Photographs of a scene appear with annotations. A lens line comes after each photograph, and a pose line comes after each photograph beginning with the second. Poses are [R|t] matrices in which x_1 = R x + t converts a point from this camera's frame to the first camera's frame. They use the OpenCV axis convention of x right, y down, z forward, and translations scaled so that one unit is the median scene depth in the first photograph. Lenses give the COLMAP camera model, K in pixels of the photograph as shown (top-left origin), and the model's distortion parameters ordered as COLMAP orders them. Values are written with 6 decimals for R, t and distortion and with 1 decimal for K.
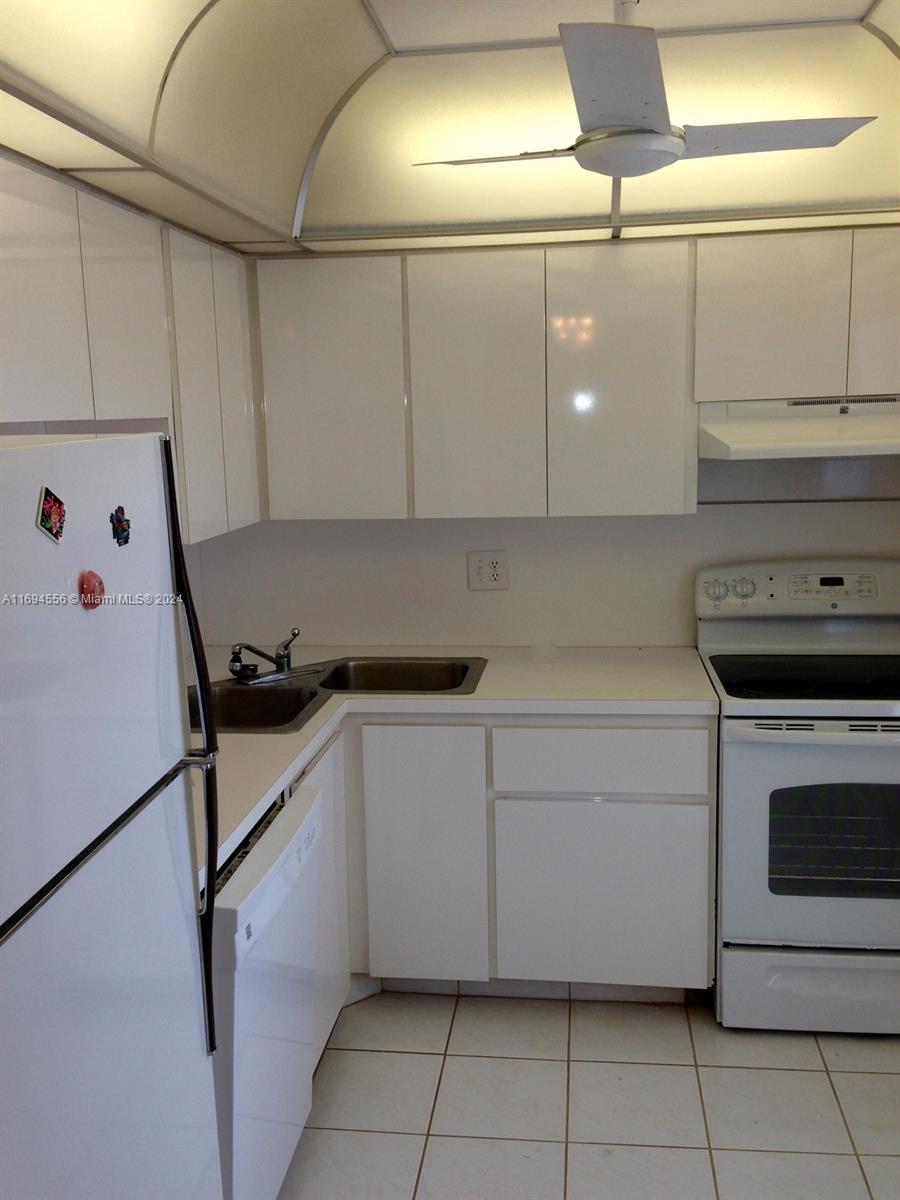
lens RADIAL K [[1120.7, 0, 452.1], [0, 1120.7, 602.3], [0, 0, 1]] dist [0.022944, 0.000000]
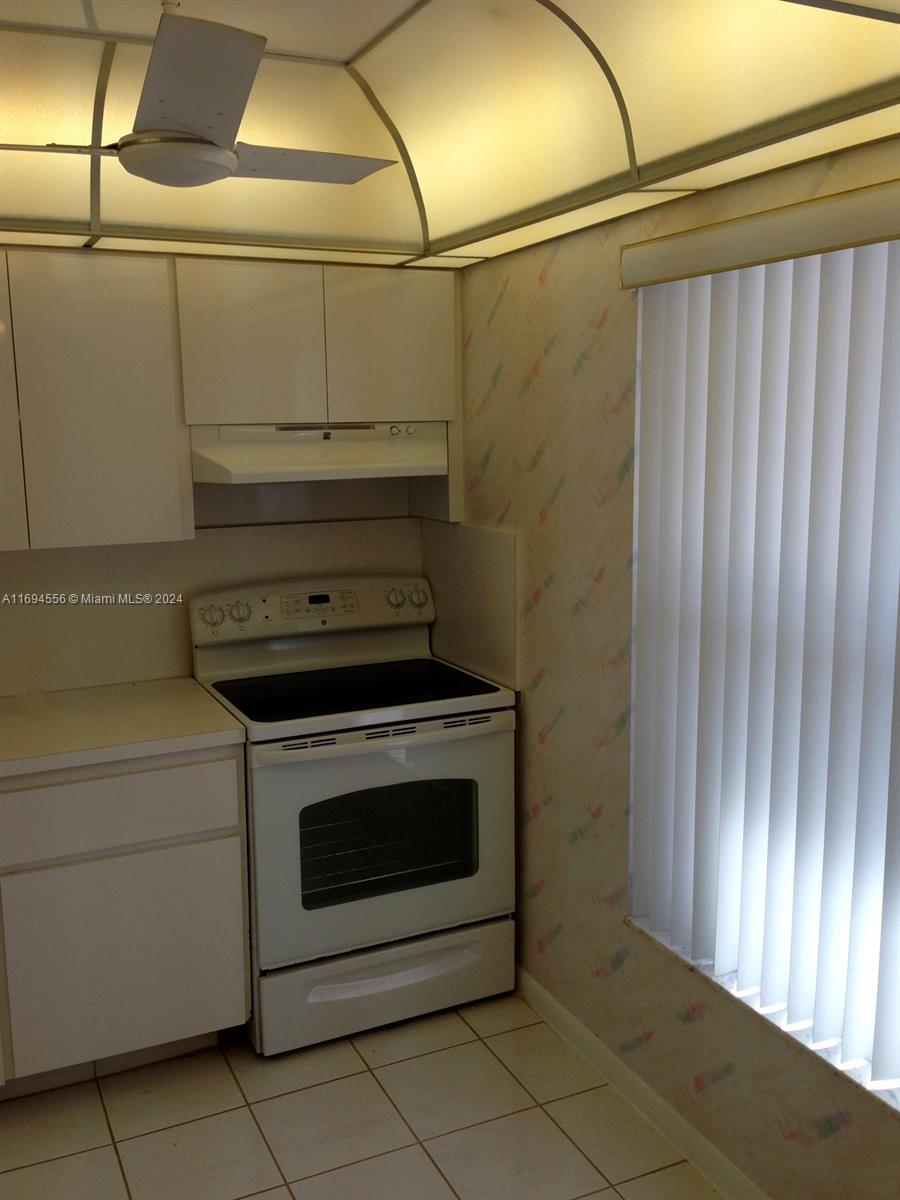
lens RADIAL K [[1120.7, 0, 453.5], [0, 1120.7, 598.5], [0, 0, 1]] dist [0.022944, 0.000000]
pose [[0.833138, -0.066242, 0.549084, -0.136624], [0.079078, 0.996868, 0.000276, -0.010481], [-0.547383, 0.043190, 0.835767, 0.068290]]
